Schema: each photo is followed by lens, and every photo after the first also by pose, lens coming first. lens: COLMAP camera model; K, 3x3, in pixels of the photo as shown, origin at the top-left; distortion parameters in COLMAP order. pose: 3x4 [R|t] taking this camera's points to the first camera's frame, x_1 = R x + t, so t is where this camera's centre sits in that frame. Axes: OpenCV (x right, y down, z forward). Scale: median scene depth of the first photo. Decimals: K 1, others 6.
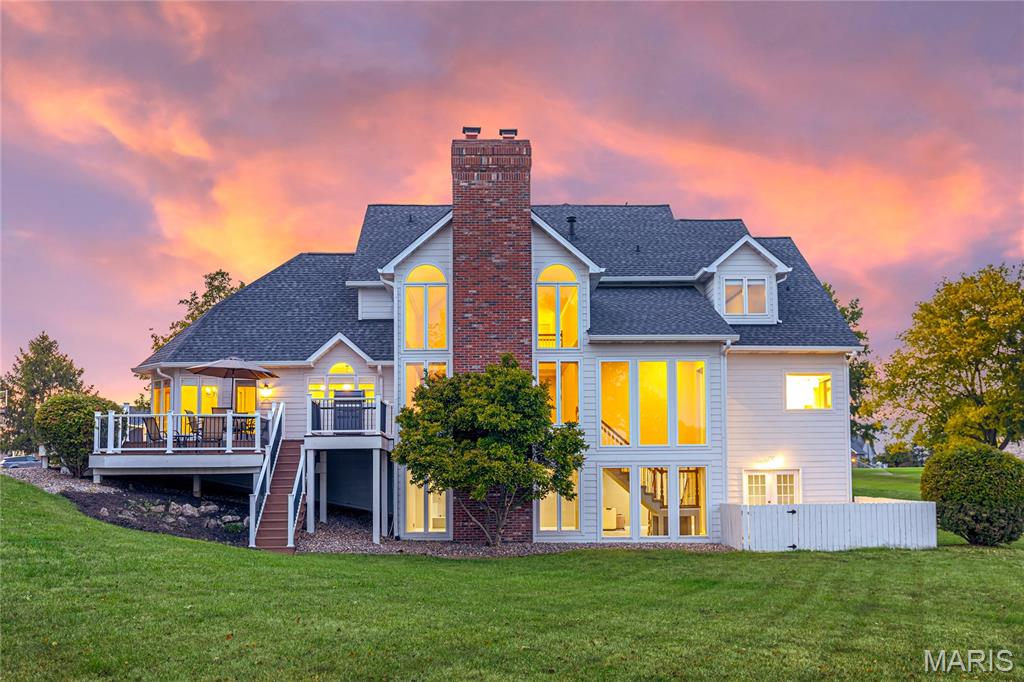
lens RADIAL K [[871.8, 0, 511.7], [0, 871.8, 334.7], [0, 0, 1]] dist [0.020379, 0.006111]
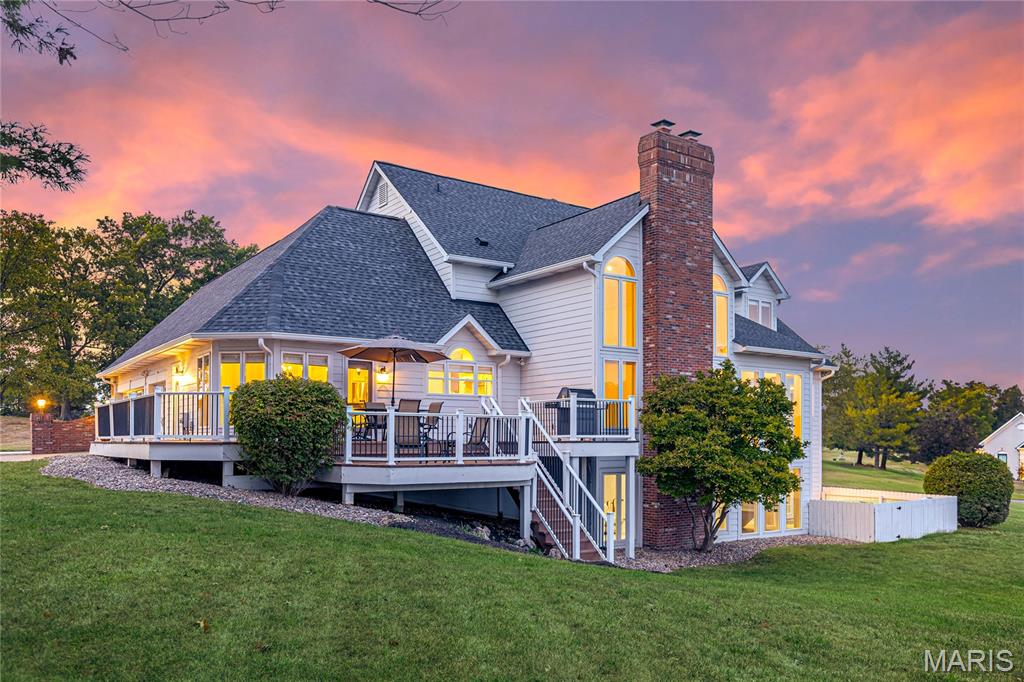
lens RADIAL K [[768.2, 0, 511.1], [0, 768.2, 347.8], [0, 0, 1]] dist [0.009718, 0.001718]
pose [[0.837263, 0.074324, 0.541726, -0.651822], [-0.100302, 0.994784, 0.018539, 0.014162], [-0.537523, -0.069859, 0.840351, 0.368501]]
